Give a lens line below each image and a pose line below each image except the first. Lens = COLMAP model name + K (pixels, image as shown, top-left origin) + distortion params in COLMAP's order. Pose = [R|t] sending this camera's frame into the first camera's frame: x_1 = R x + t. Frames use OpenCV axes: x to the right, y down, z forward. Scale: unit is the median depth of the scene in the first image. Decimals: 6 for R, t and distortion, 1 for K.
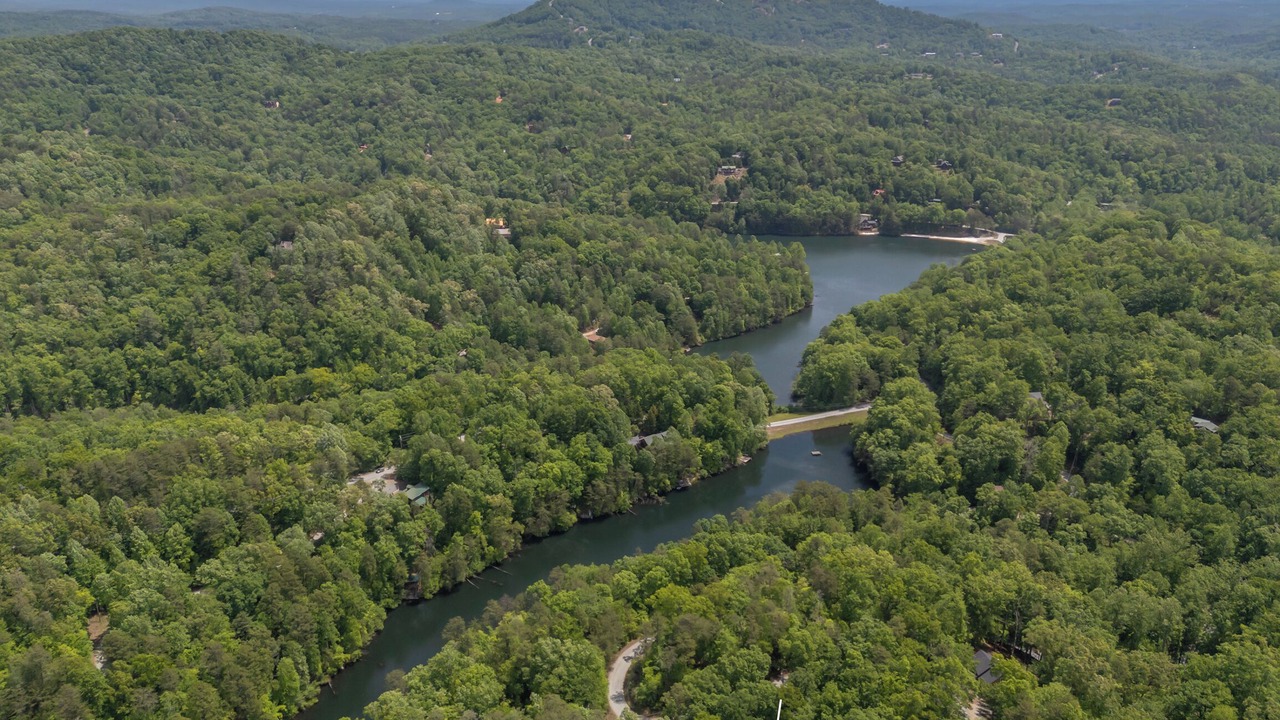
lens RADIAL K [[931.5, 0, 638.0], [0, 931.5, 354.6], [0, 0, 1]] dist [0.108321, -0.092087]
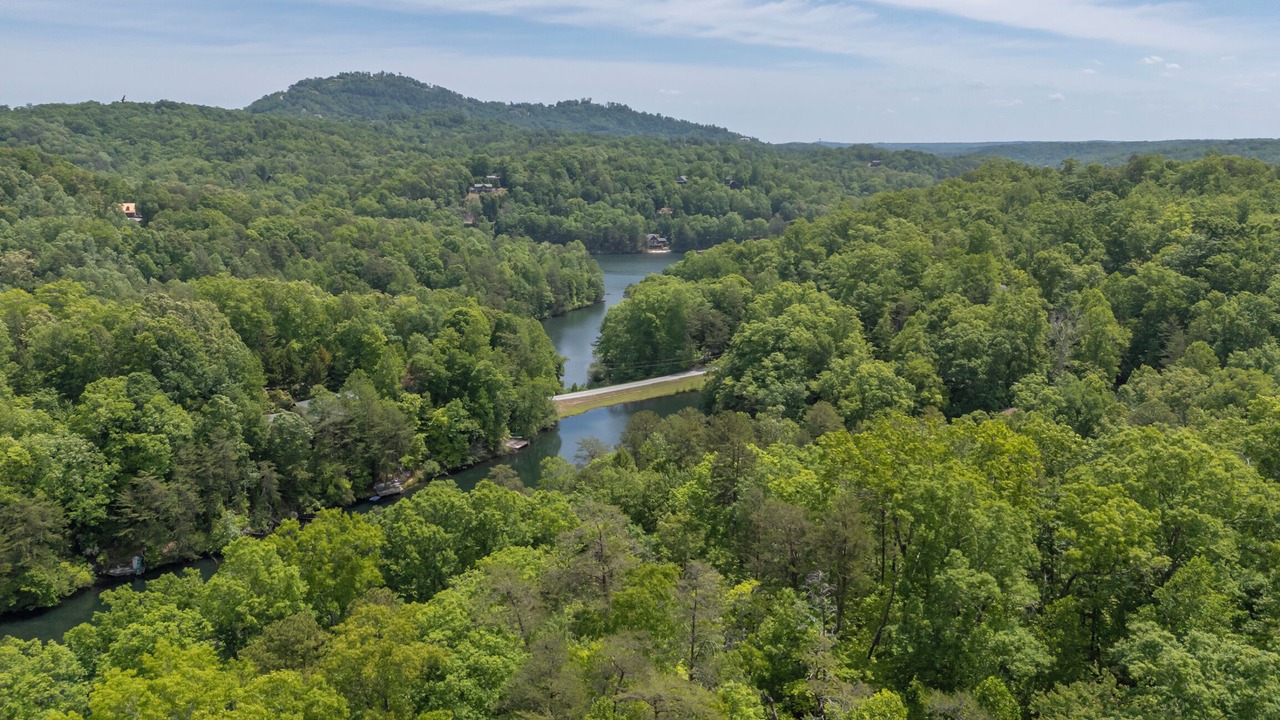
lens RADIAL K [[931.5, 0, 638.0], [0, 931.5, 354.6], [0, 0, 1]] dist [0.108321, -0.092087]
pose [[0.969903, -0.051065, 0.238078, 0.048981], [0.084683, 0.987467, -0.133186, 0.114226], [-0.228293, 0.149339, 0.962071, 0.396804]]
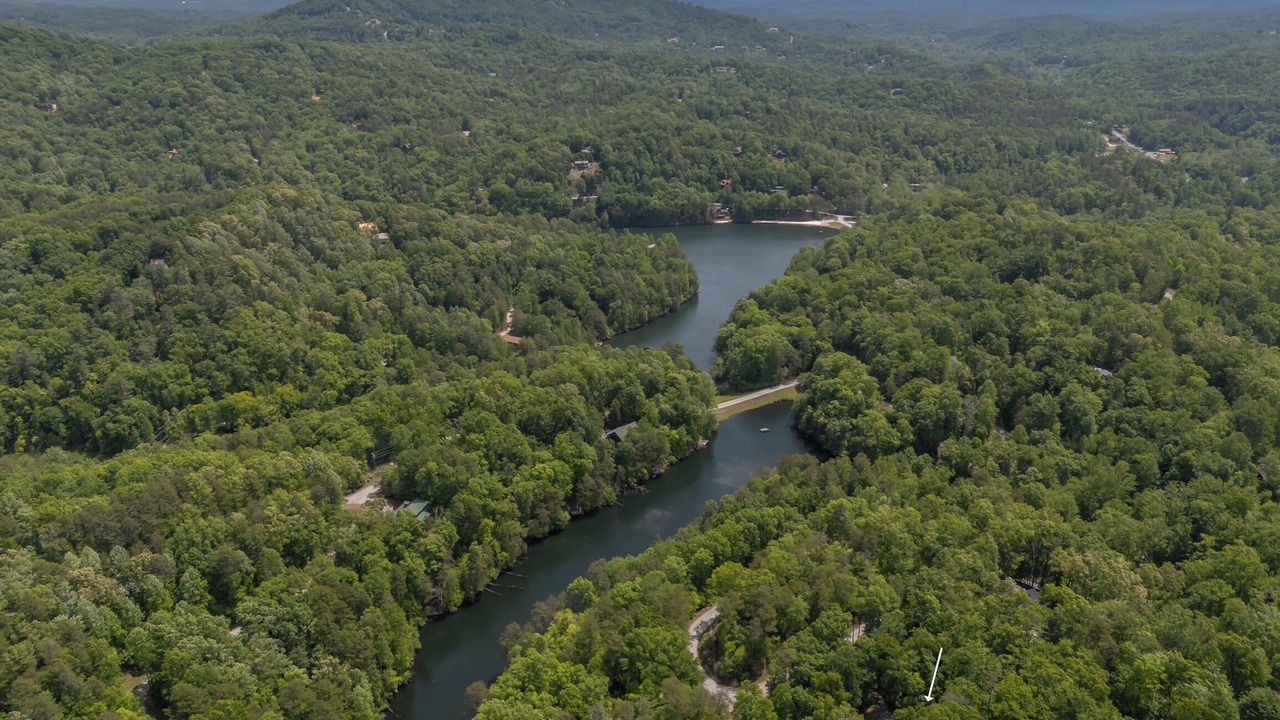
lens RADIAL K [[931.5, 0, 638.0], [0, 931.5, 354.6], [0, 0, 1]] dist [0.108321, -0.092087]
pose [[0.973154, -0.079410, 0.216021, -0.145252], [0.077753, 0.996841, 0.016169, -0.007168], [-0.216623, 0.001061, 0.976255, -0.005355]]
